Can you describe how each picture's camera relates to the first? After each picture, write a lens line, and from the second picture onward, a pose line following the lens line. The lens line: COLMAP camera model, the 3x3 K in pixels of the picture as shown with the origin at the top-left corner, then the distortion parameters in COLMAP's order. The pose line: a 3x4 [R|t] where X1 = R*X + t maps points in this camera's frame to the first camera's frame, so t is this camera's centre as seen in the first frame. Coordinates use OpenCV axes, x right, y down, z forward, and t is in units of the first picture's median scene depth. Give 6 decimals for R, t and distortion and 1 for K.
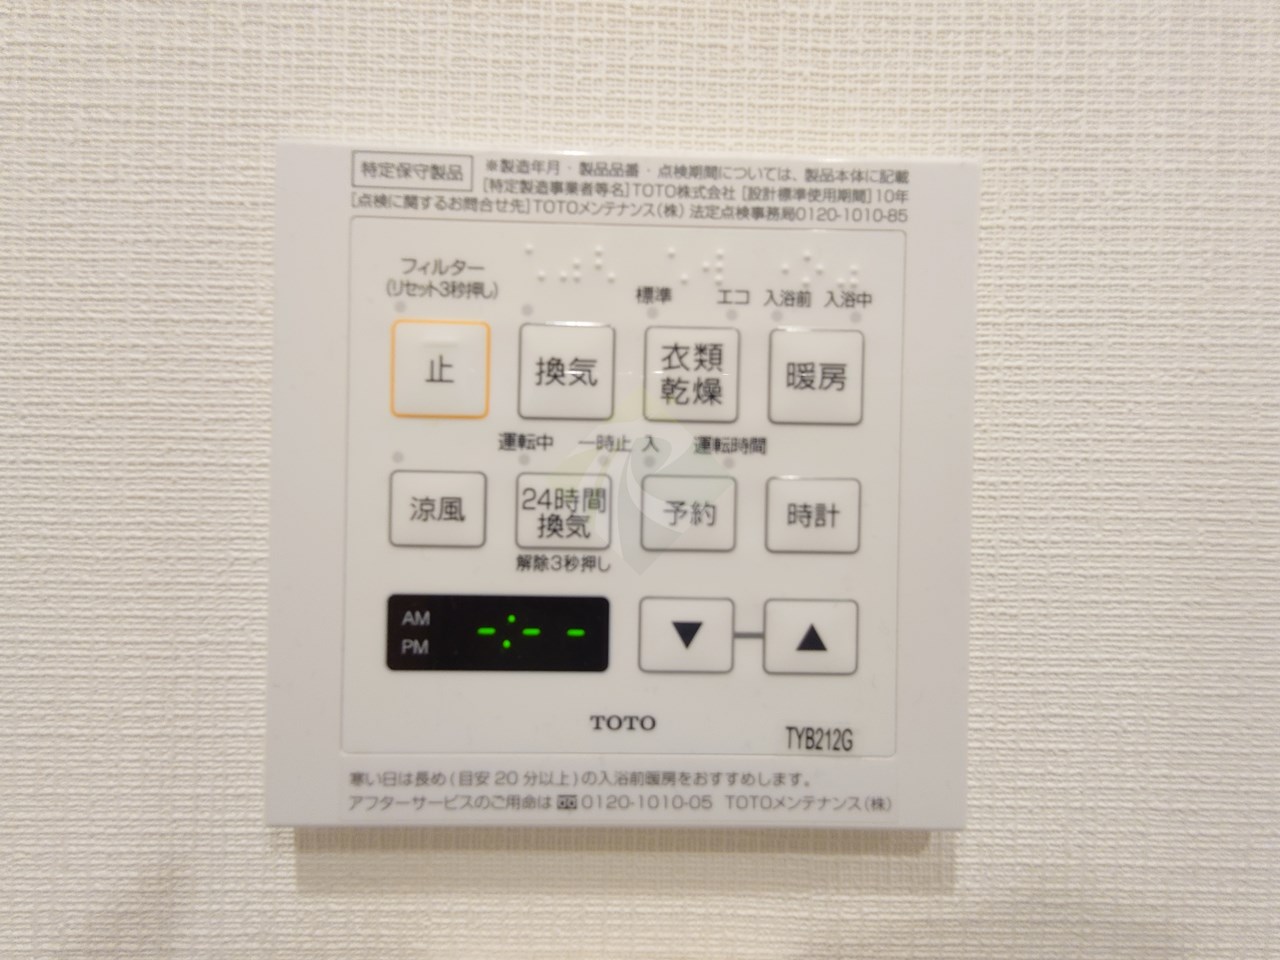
lens RADIAL K [[552.8, 0, 639.7], [0, 552.8, 481.9], [0, 0, 1]] dist [0.000179, 0.000600]
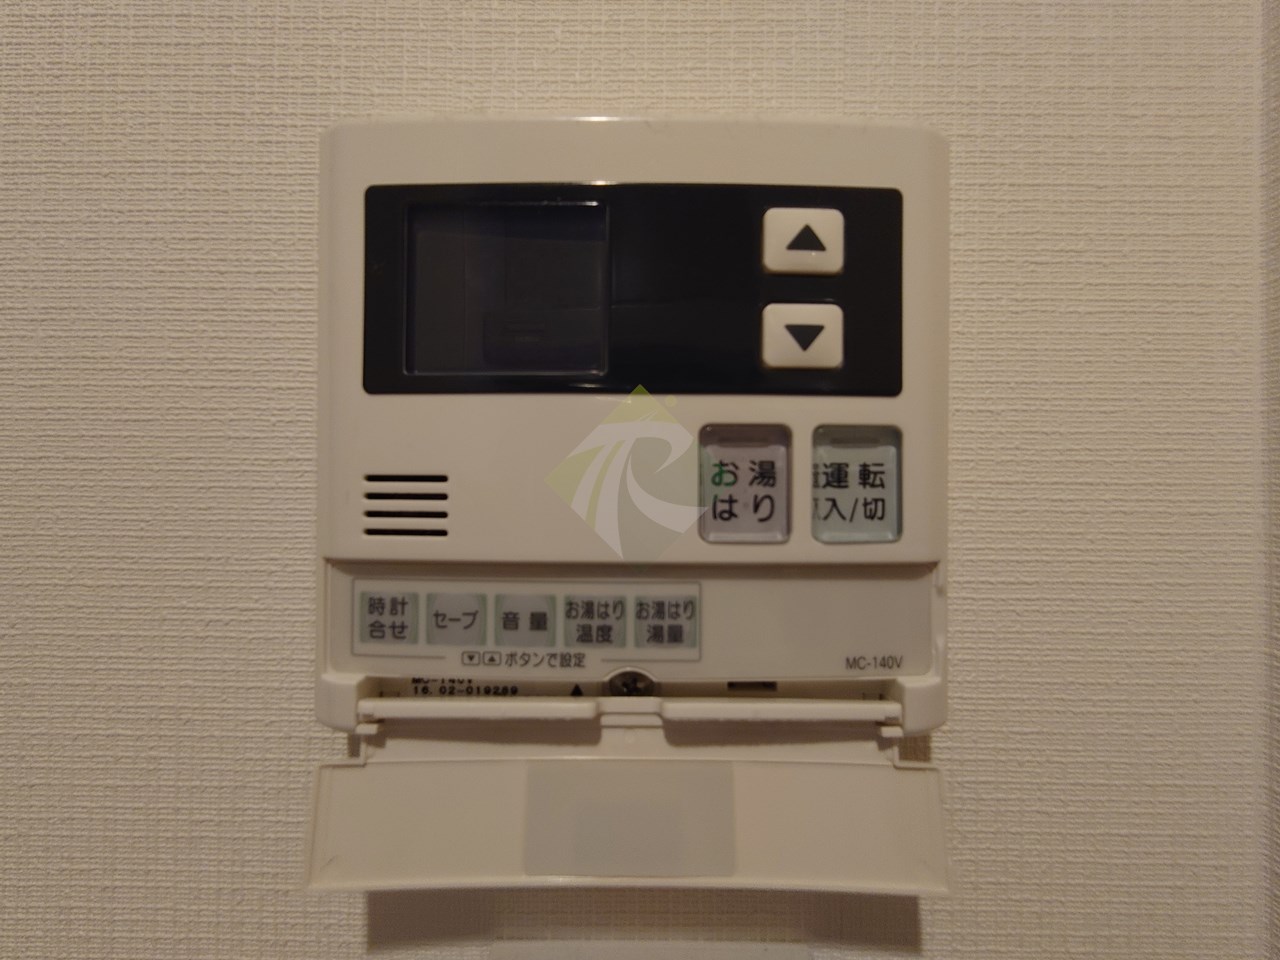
lens RADIAL K [[552.8, 0, 640.3], [0, 552.8, 478.0], [0, 0, 1]] dist [0.000179, 0.000600]
pose [[0.999853, -0.005753, -0.016124, 2.135494], [0.005455, 0.999814, -0.018489, 0.395114], [0.016227, 0.018398, 0.999699, -0.150888]]
